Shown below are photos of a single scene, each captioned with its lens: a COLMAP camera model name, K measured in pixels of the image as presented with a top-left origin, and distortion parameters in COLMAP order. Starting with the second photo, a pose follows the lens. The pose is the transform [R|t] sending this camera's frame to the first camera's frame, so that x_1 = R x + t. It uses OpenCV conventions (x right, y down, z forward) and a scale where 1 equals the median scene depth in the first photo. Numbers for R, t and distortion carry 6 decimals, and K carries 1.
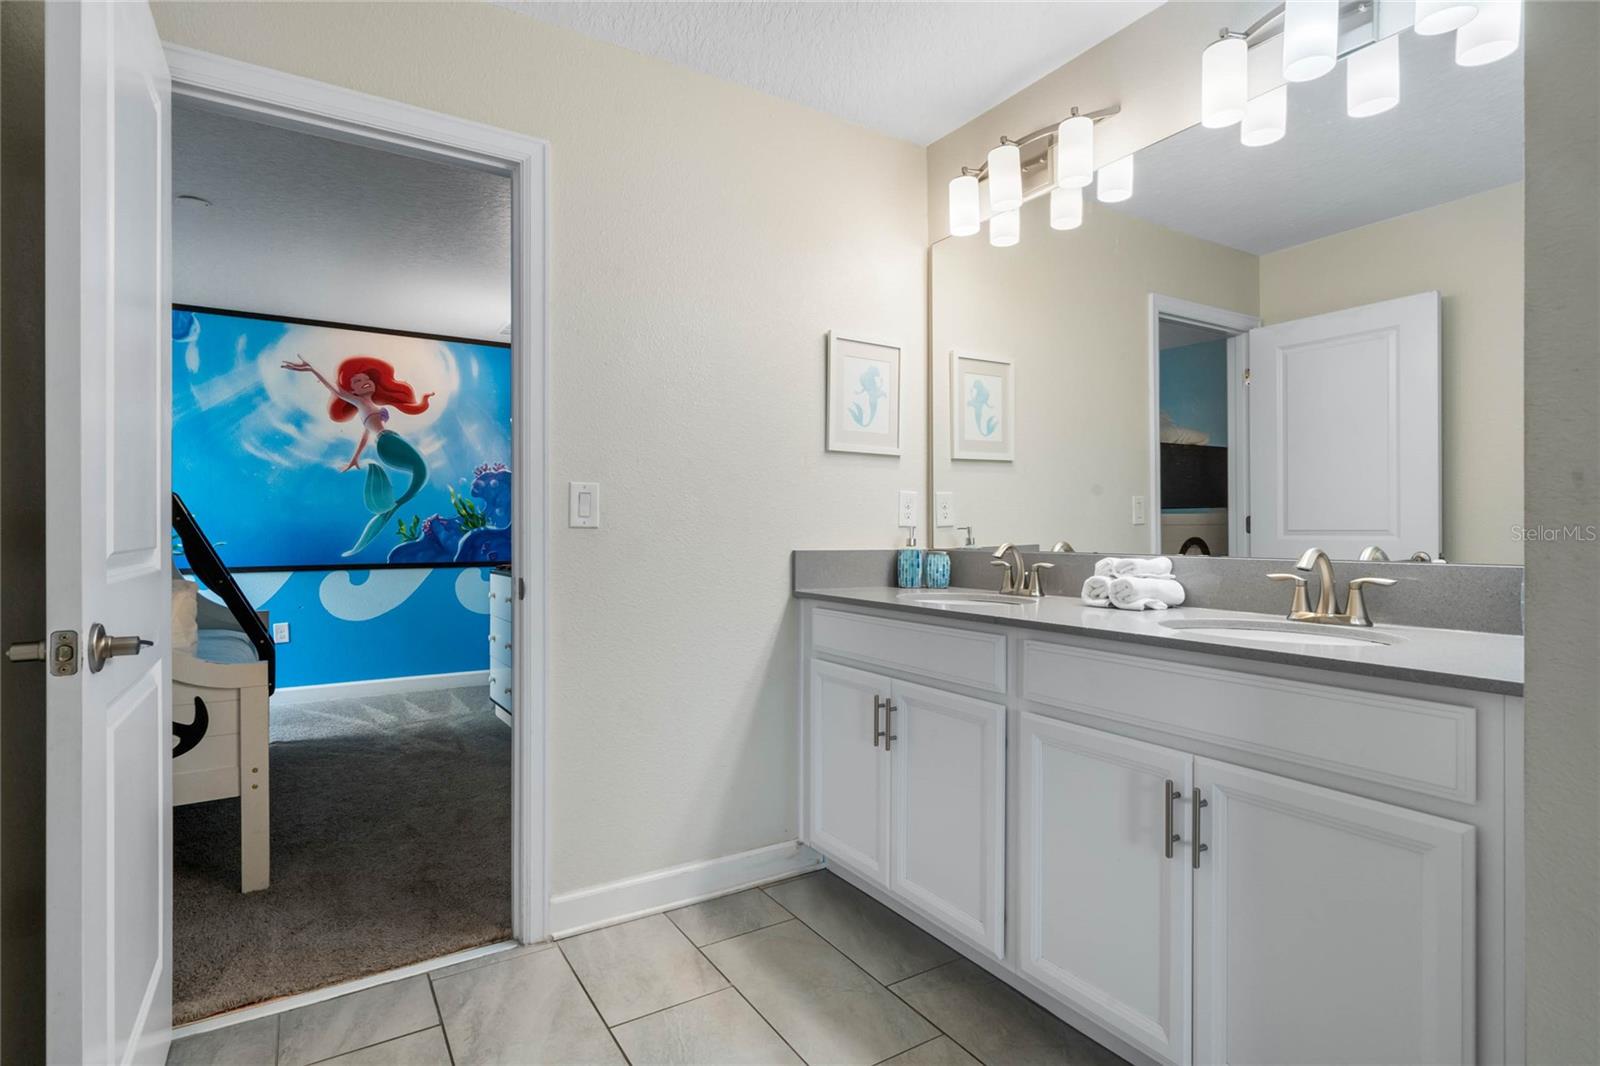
lens RADIAL K [[782.9, 0, 770.5], [0, 782.9, 533.7], [0, 0, 1]] dist [0.000536, -0.000985]
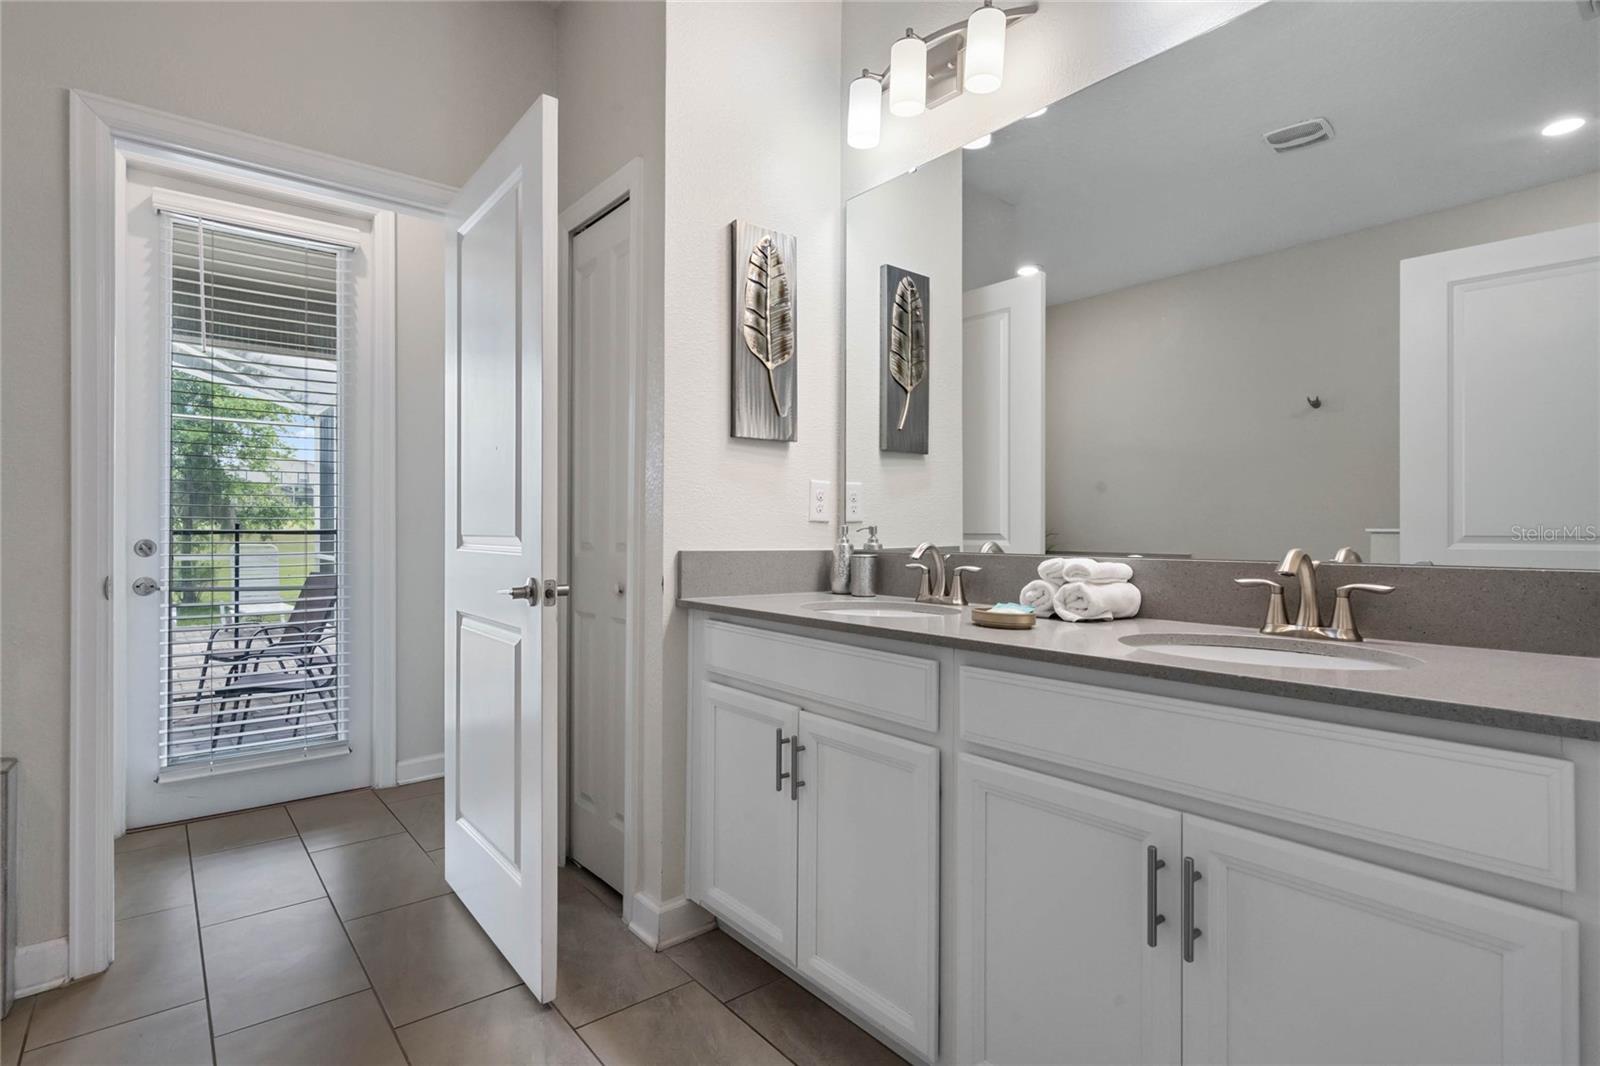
lens RADIAL K [[811.1, 0, 800.0], [0, 811.1, 532.1], [0, 0, 1]] dist [-0.001368, 0.000957]
pose [[0.987216, 0.004738, 0.159318, 0.022380], [-0.004282, 0.999986, -0.003202, 0.004498], [-0.159331, 0.002479, 0.987222, 0.177346]]
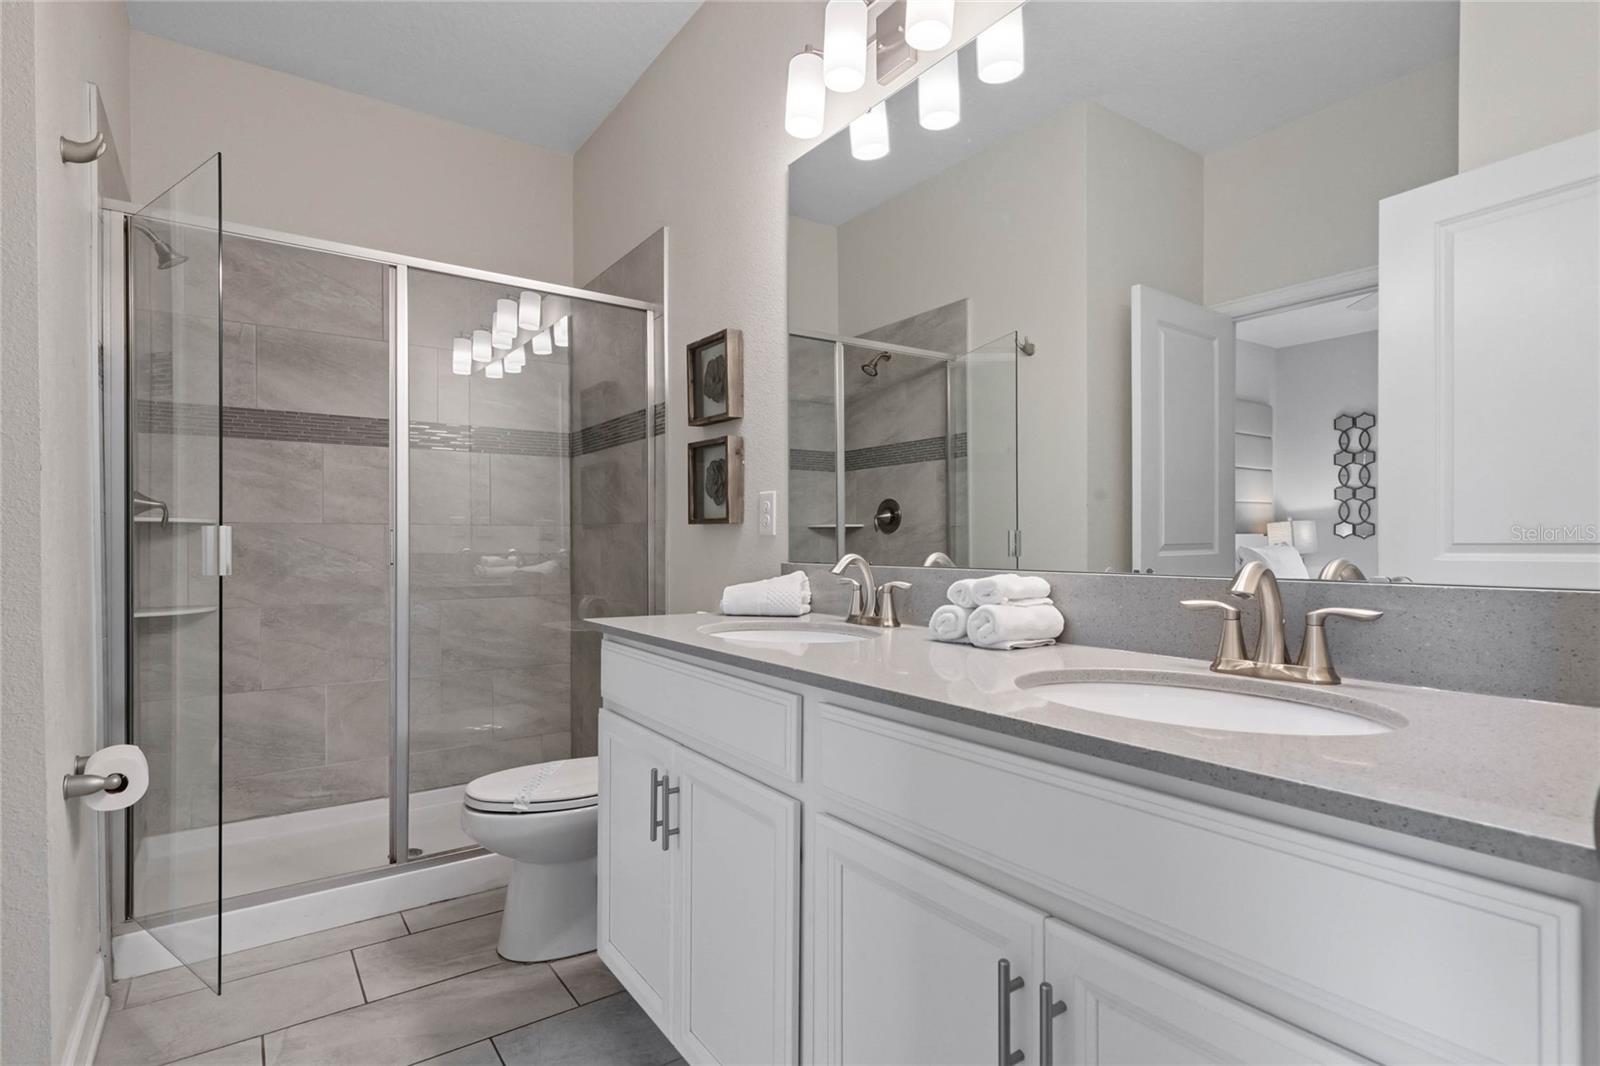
lens RADIAL K [[782.9, 0, 780.8], [0, 782.9, 556.7], [0, 0, 1]] dist [0.000536, -0.000985]
pose [[0.998420, 0.006645, 0.055795, 0.213255], [-0.006993, 0.999957, 0.006028, 0.010771], [-0.055753, -0.006409, 0.998424, 0.298769]]
